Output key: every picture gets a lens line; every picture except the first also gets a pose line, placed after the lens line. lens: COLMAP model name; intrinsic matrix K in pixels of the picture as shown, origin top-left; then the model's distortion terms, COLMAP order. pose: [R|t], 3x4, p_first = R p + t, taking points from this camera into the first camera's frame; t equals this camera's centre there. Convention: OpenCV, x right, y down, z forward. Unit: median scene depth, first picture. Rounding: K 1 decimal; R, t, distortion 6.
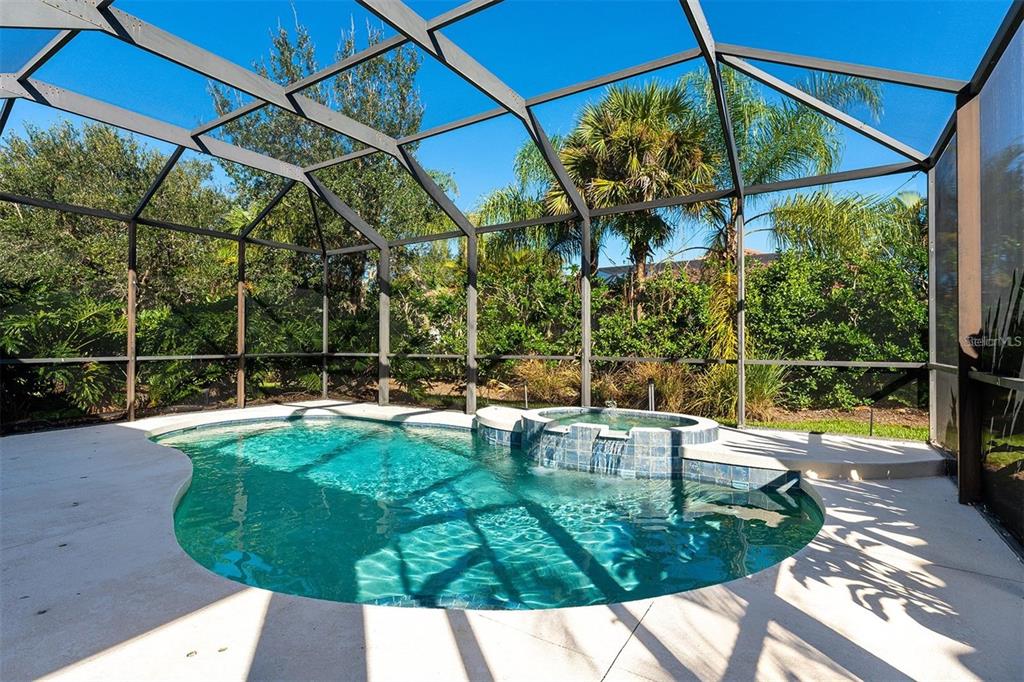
lens RADIAL K [[497.9, 0, 511.7], [0, 497.9, 340.4], [0, 0, 1]] dist [0.005282, 0.000188]
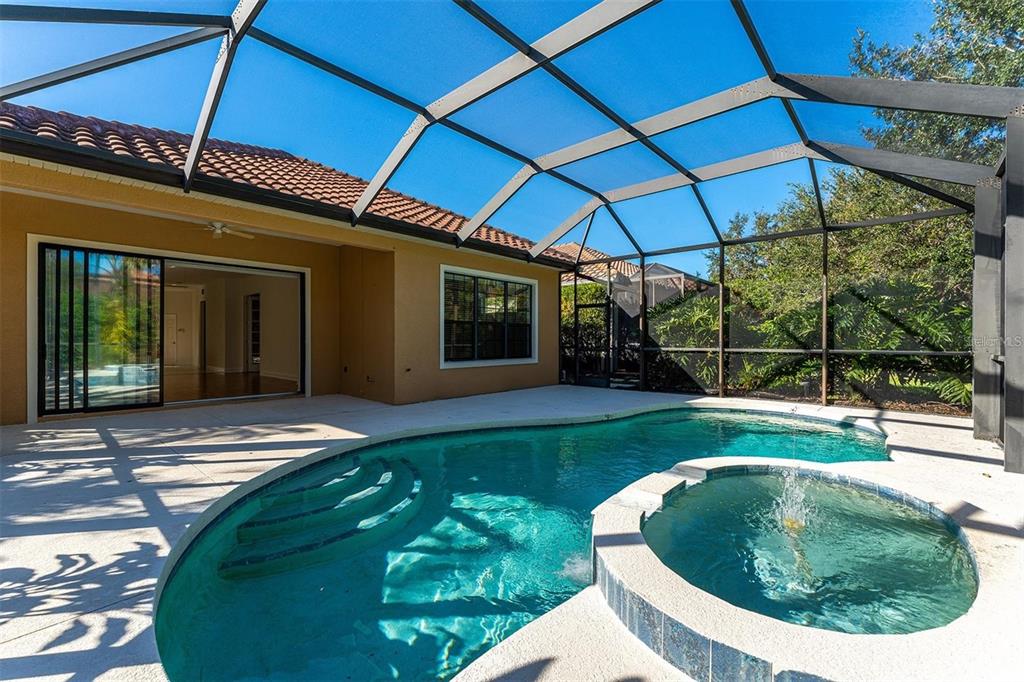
lens RADIAL K [[436.5, 0, 513.5], [0, 436.5, 340.7], [0, 0, 1]] dist [0.002775, 0.001352]
pose [[-0.179761, -0.000487, -0.983710, 0.596493], [0.005553, 0.999983, -0.001510, 0.013817], [0.983695, -0.005734, -0.179756, 0.853254]]
